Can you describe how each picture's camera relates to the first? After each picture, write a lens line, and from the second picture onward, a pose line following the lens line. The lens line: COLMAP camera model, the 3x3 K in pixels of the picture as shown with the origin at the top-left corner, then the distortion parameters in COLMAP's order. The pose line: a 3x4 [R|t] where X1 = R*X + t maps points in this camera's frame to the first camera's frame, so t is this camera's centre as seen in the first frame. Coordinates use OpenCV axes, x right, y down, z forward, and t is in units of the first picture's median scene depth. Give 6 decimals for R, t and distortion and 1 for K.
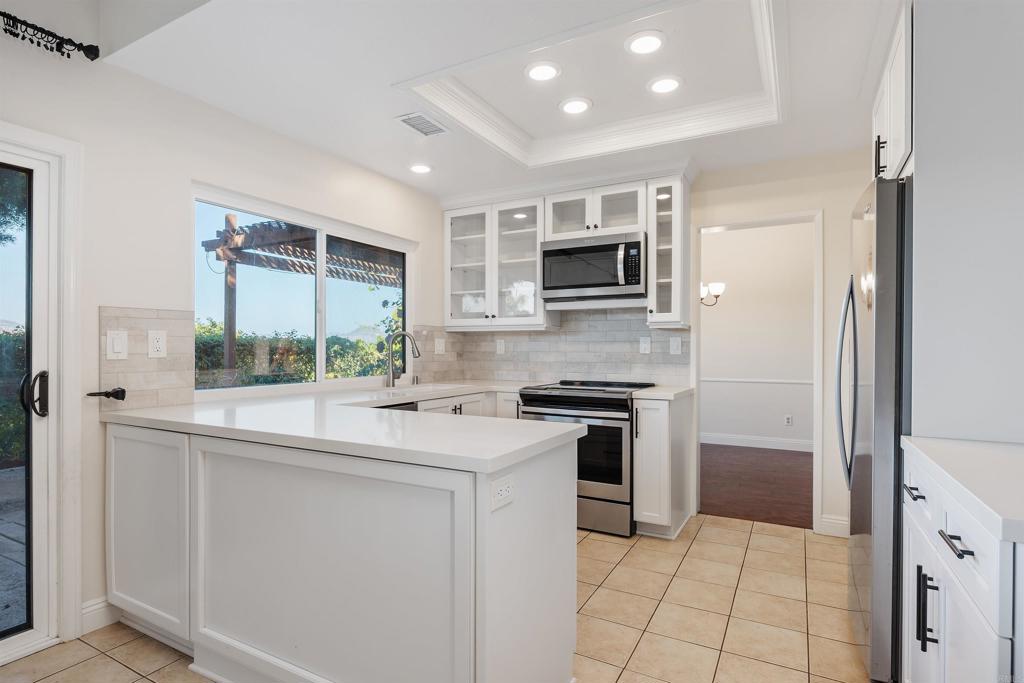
lens RADIAL K [[527.0, 0, 502.9], [0, 527.0, 350.1], [0, 0, 1]] dist [-0.001167, -0.000310]
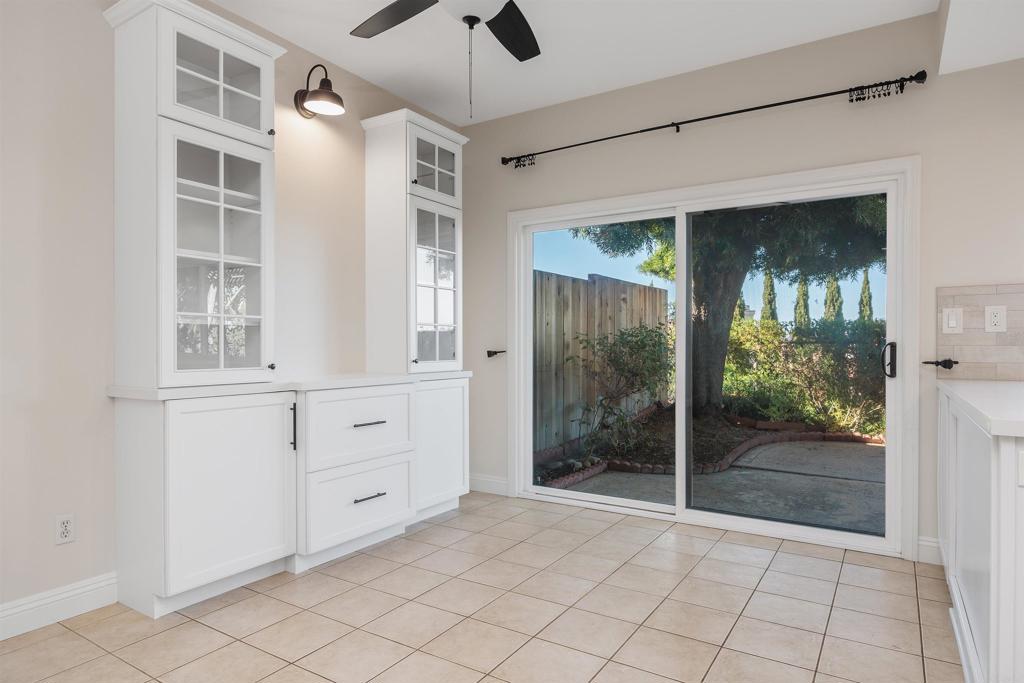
lens RADIAL K [[596.2, 0, 511.7], [0, 596.2, 347.4], [0, 0, 1]] dist [-0.002044, -0.003035]
pose [[-0.056387, -0.001803, -0.998407, 0.578487], [-0.004608, 0.999988, -0.001546, 0.053012], [0.998398, 0.004513, -0.056395, 0.135195]]
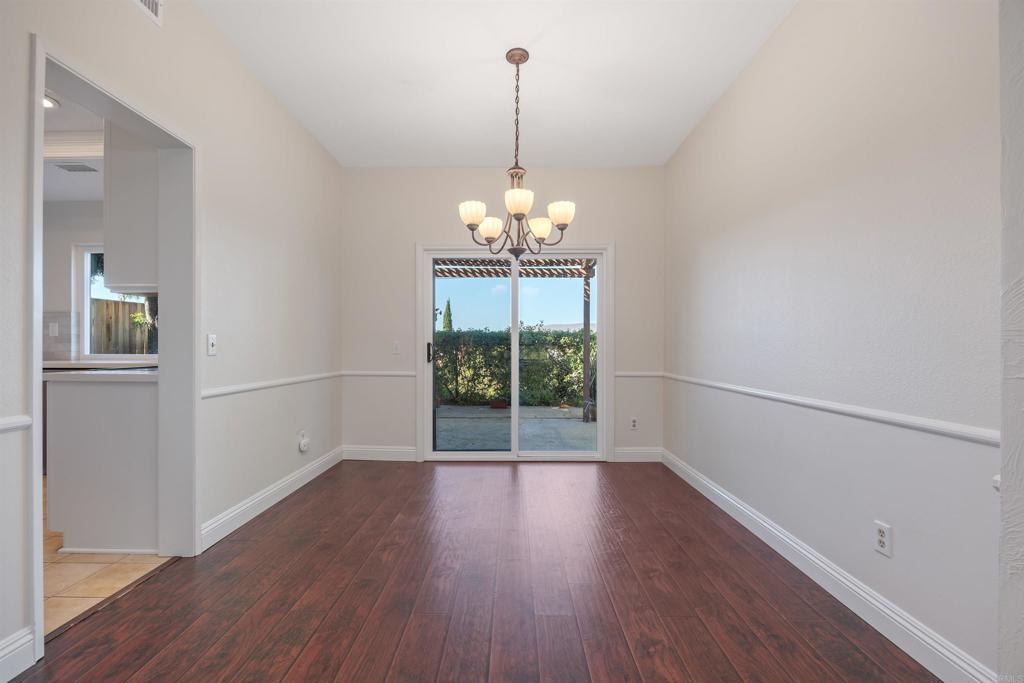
lens RADIAL K [[453.1, 0, 506.7], [0, 453.1, 346.4], [0, 0, 1]] dist [-0.002558, -0.000536]
pose [[0.473033, -0.003856, -0.881036, 1.802777], [-0.004707, 0.999965, -0.006904, 0.060435], [0.881032, 0.007413, 0.472998, 1.811016]]
